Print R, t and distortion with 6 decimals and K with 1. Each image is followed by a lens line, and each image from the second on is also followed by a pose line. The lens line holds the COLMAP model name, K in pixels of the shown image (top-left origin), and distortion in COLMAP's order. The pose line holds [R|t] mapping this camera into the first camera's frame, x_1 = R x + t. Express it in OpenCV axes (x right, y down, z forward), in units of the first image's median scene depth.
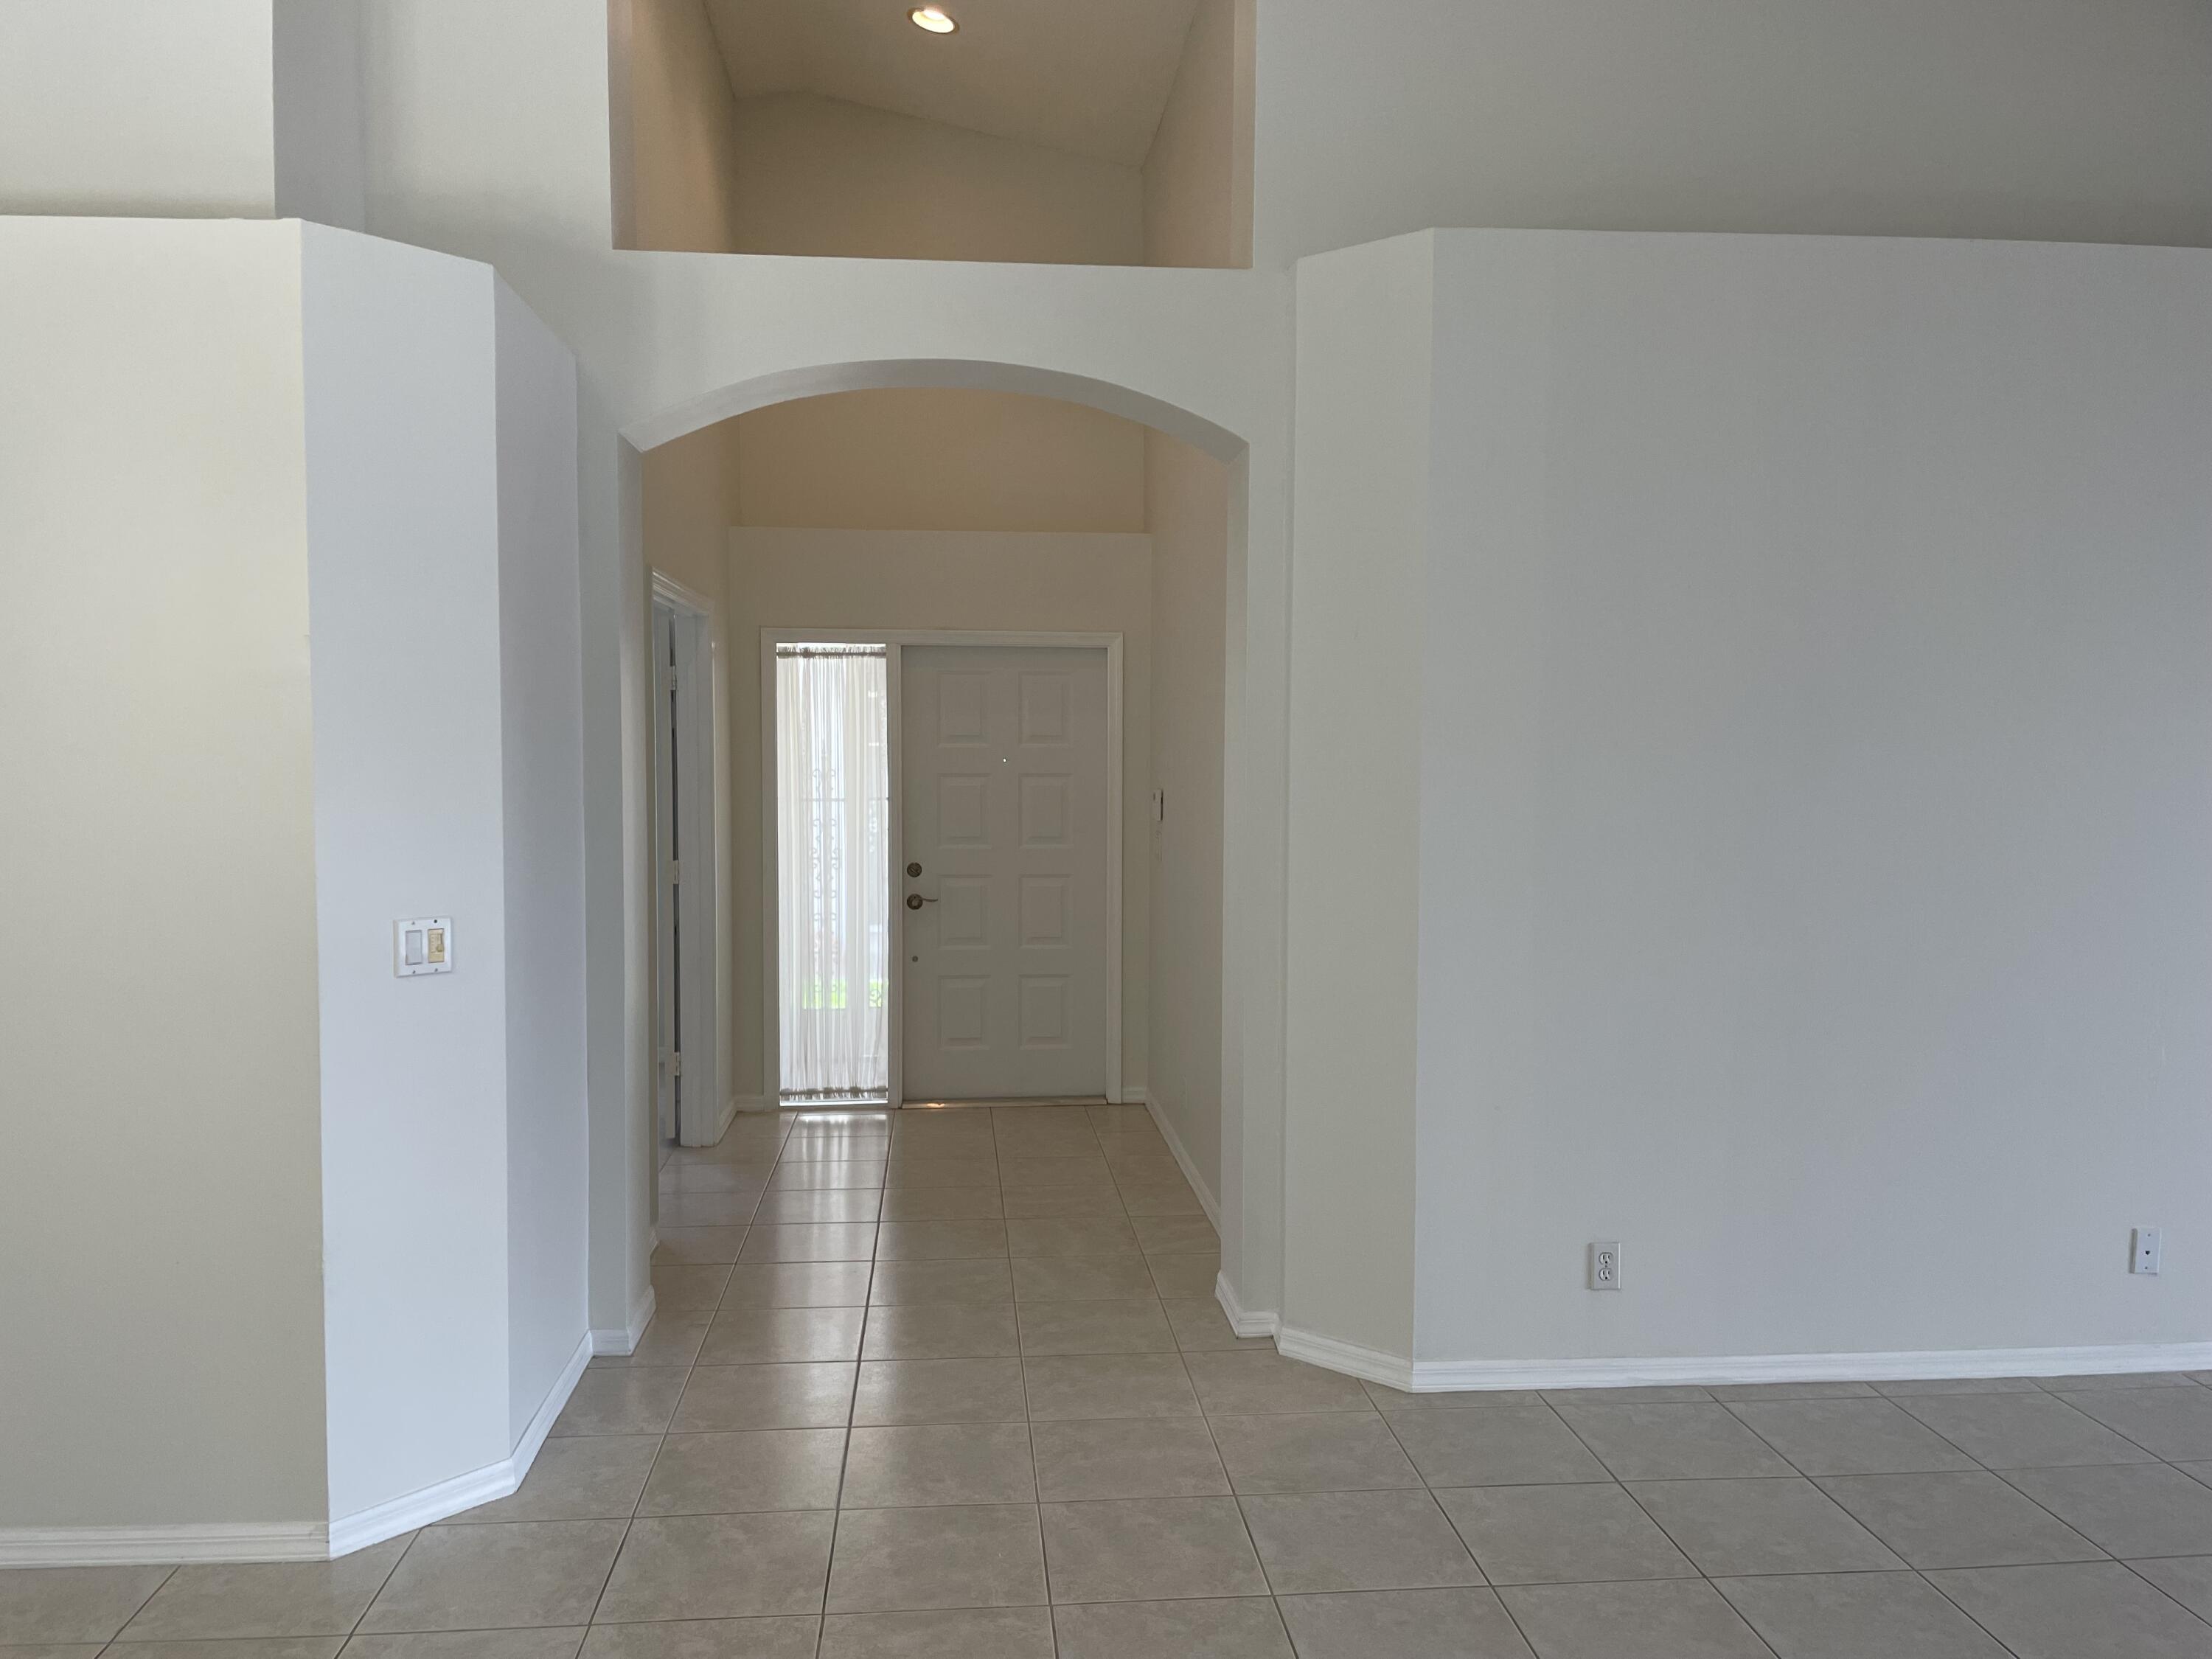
lens RADIAL K [[1678.0, 0, 1101.8], [0, 1678.0, 830.4], [0, 0, 1]] dist [0.013639, -0.015850]
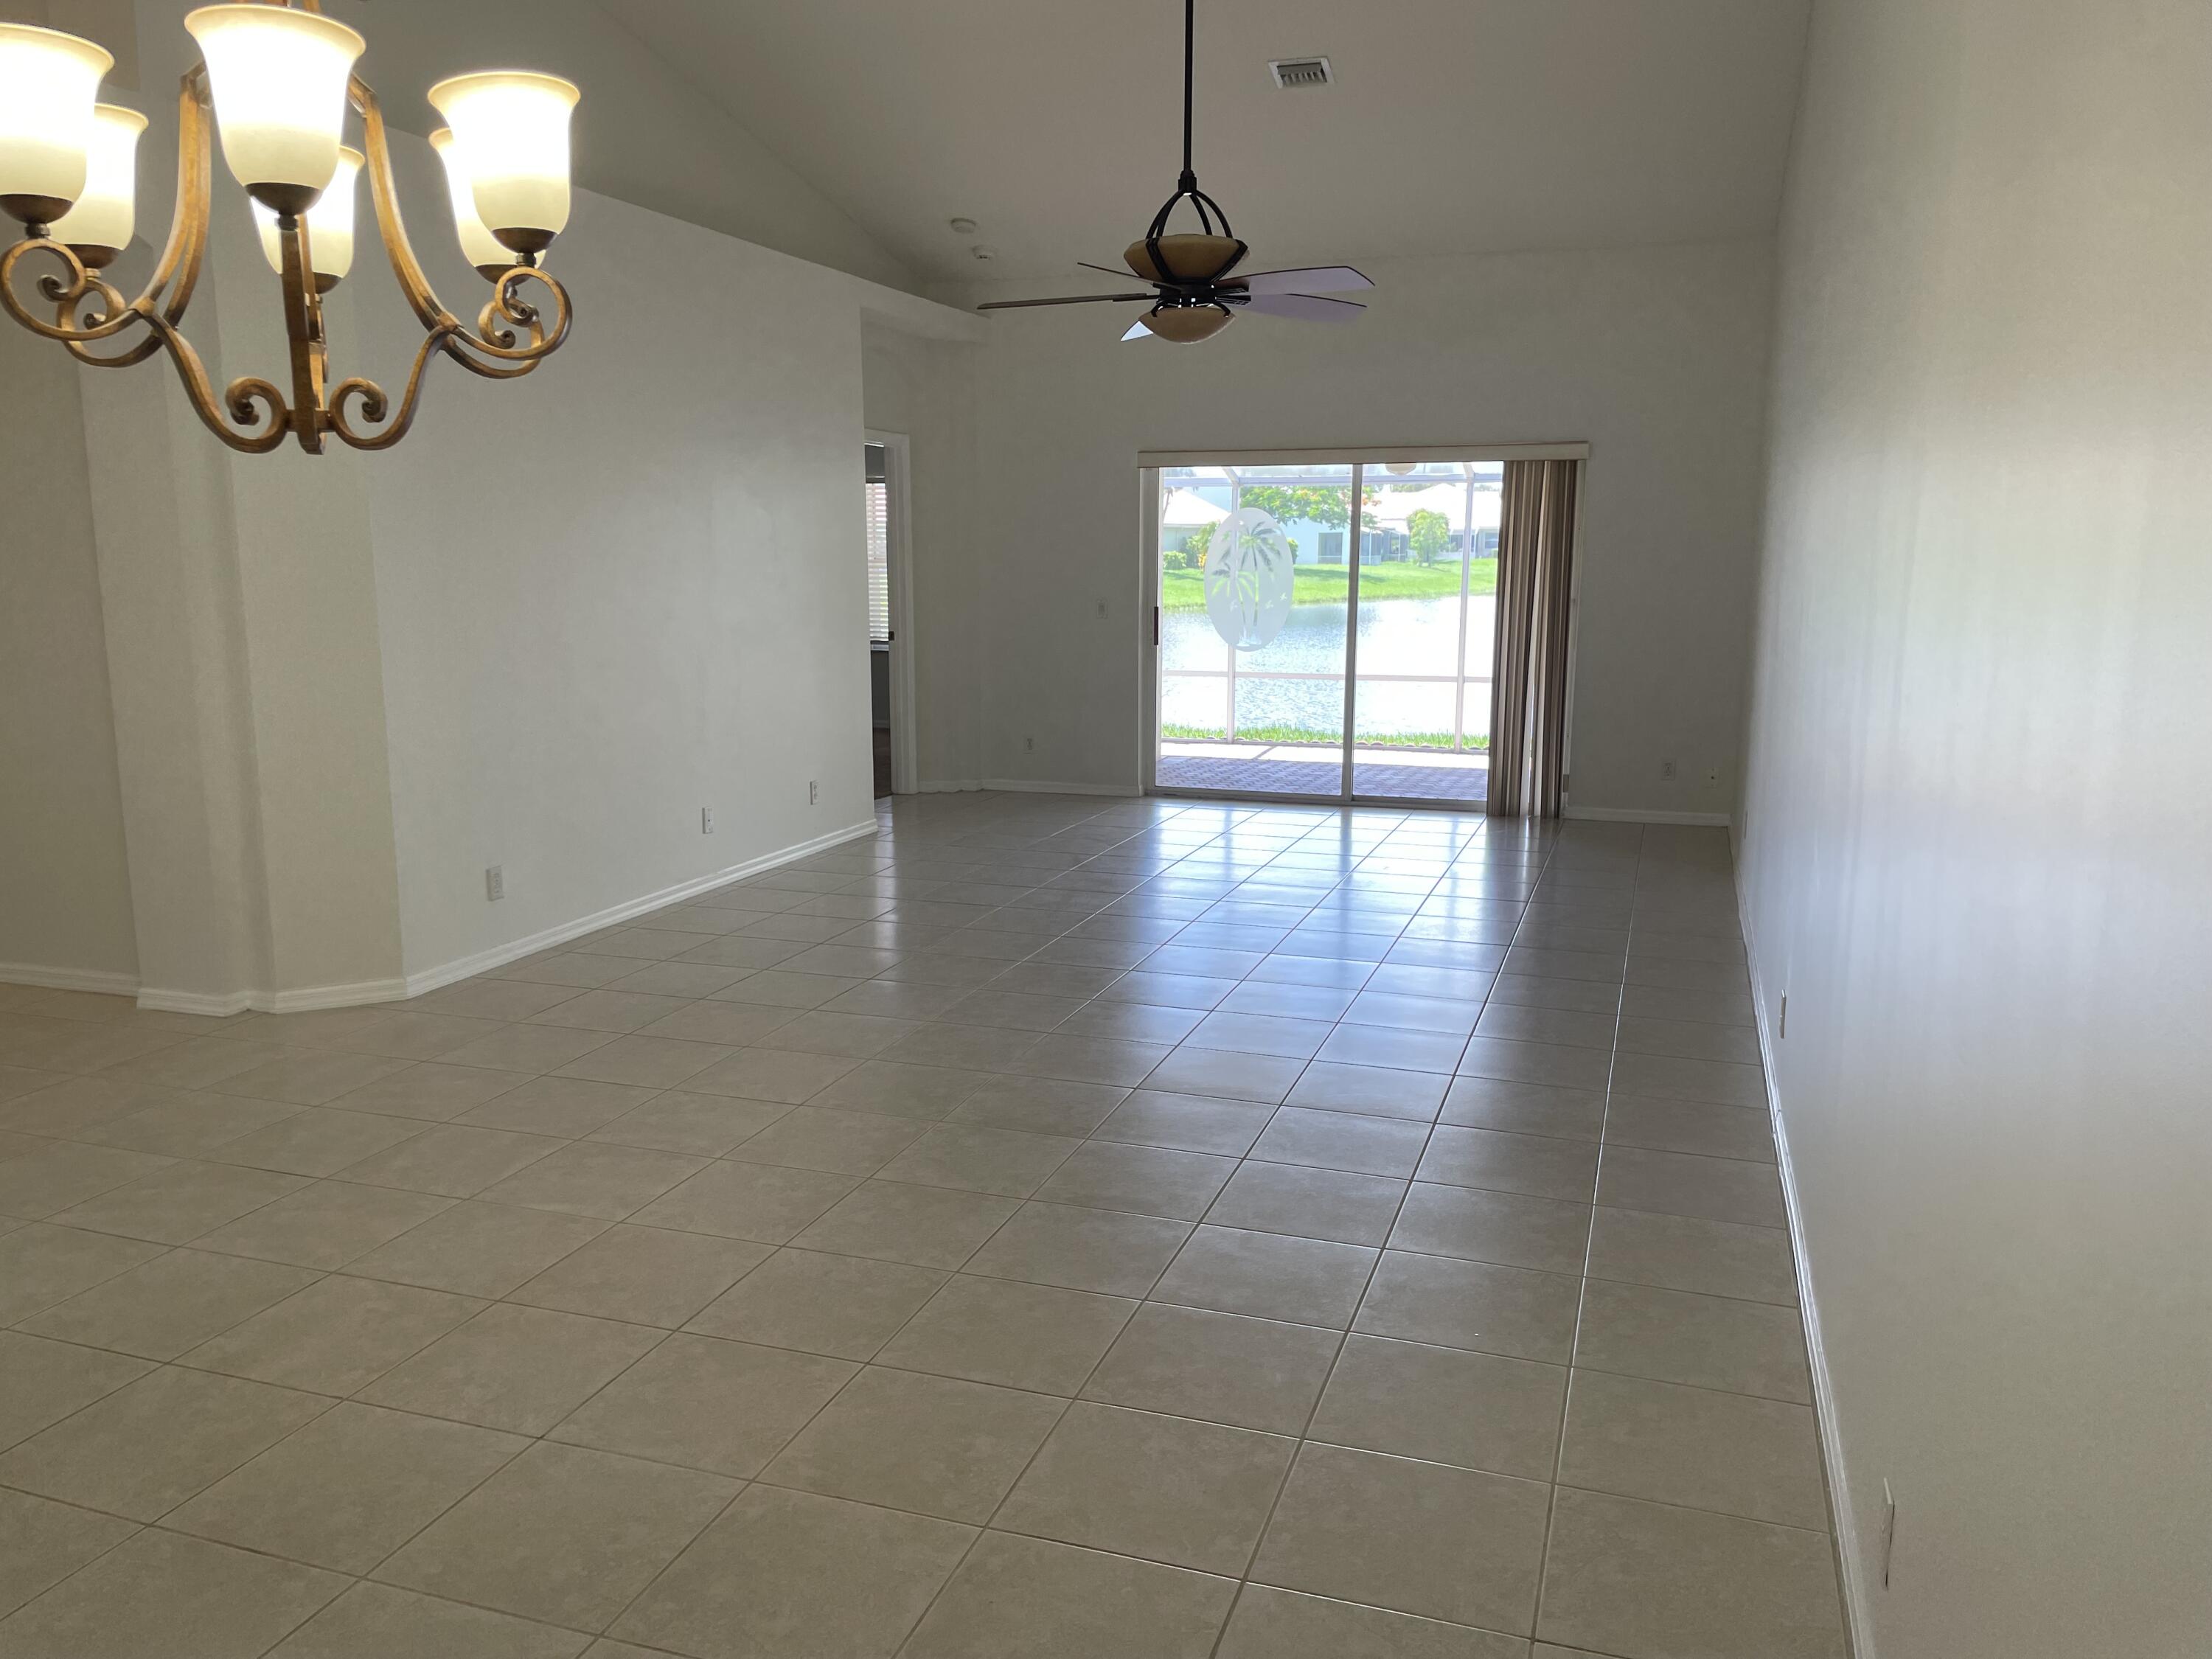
lens RADIAL K [[1678.0, 0, 1105.3], [0, 1678.0, 835.7], [0, 0, 1]] dist [0.013639, -0.015850]
pose [[0.404179, -0.164514, 0.899764, -0.783395], [0.053640, 0.986263, 0.156234, 0.021674], [-0.913106, -0.014883, 0.407451, -0.066515]]
